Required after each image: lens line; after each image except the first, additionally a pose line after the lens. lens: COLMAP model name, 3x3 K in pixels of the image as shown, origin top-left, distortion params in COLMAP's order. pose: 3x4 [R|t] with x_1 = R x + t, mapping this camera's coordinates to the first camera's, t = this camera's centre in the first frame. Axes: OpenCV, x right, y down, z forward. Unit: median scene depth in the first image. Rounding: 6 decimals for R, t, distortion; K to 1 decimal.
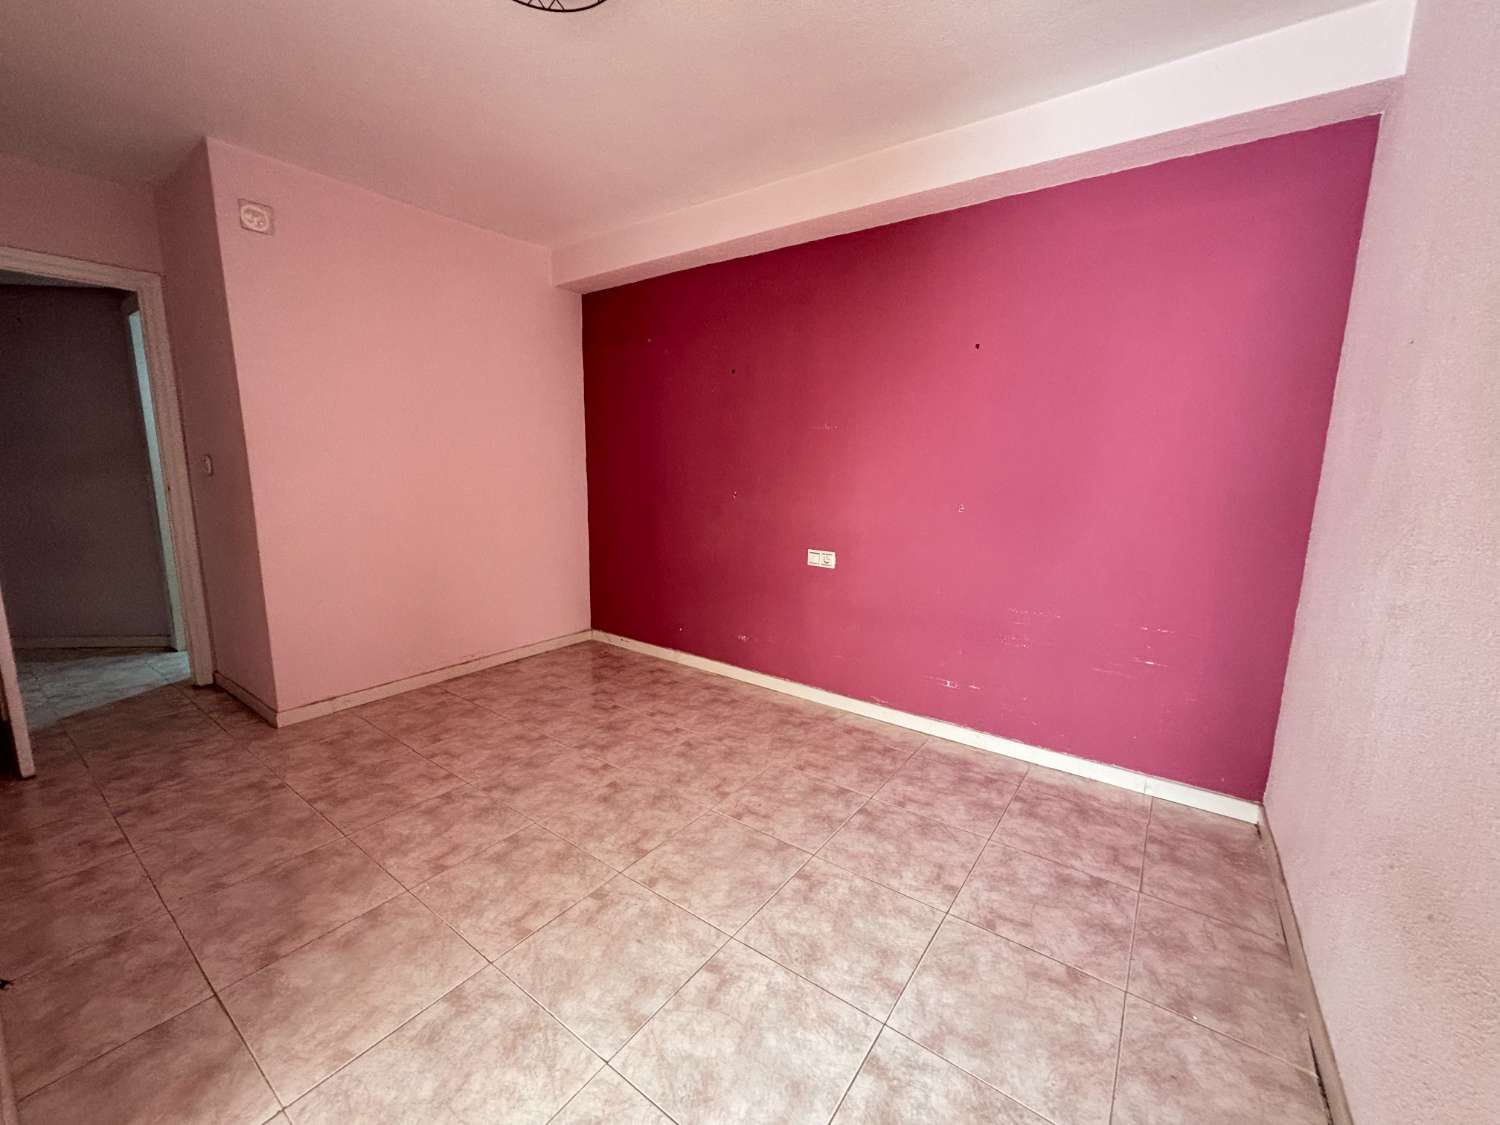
lens RADIAL K [[607.7, 0, 747.8], [0, 607.7, 565.9], [0, 0, 1]] dist [0.000692, 0.000182]
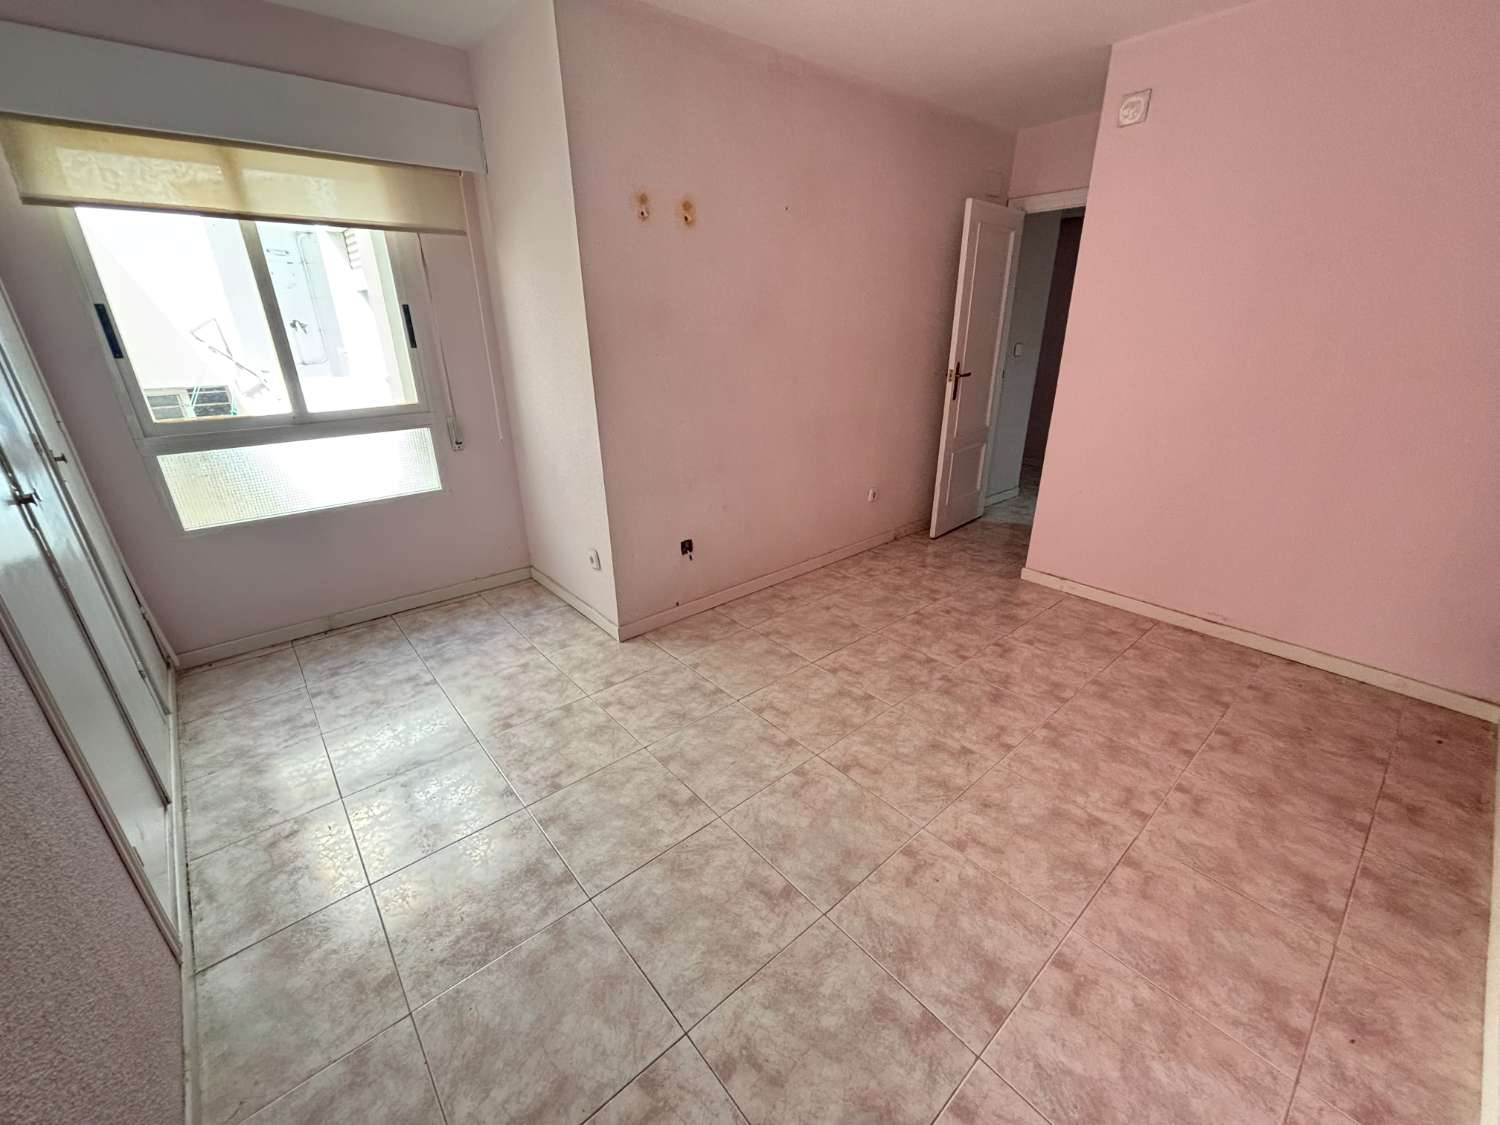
lens RADIAL K [[607.7, 0, 750.5], [0, 607.7, 566.0], [0, 0, 1]] dist [0.000692, 0.000182]
pose [[-0.227924, 0.356328, -0.906135, 0.579566], [-0.159147, 0.904482, 0.395708, -0.197117], [0.960585, 0.234400, -0.149445, 0.775955]]
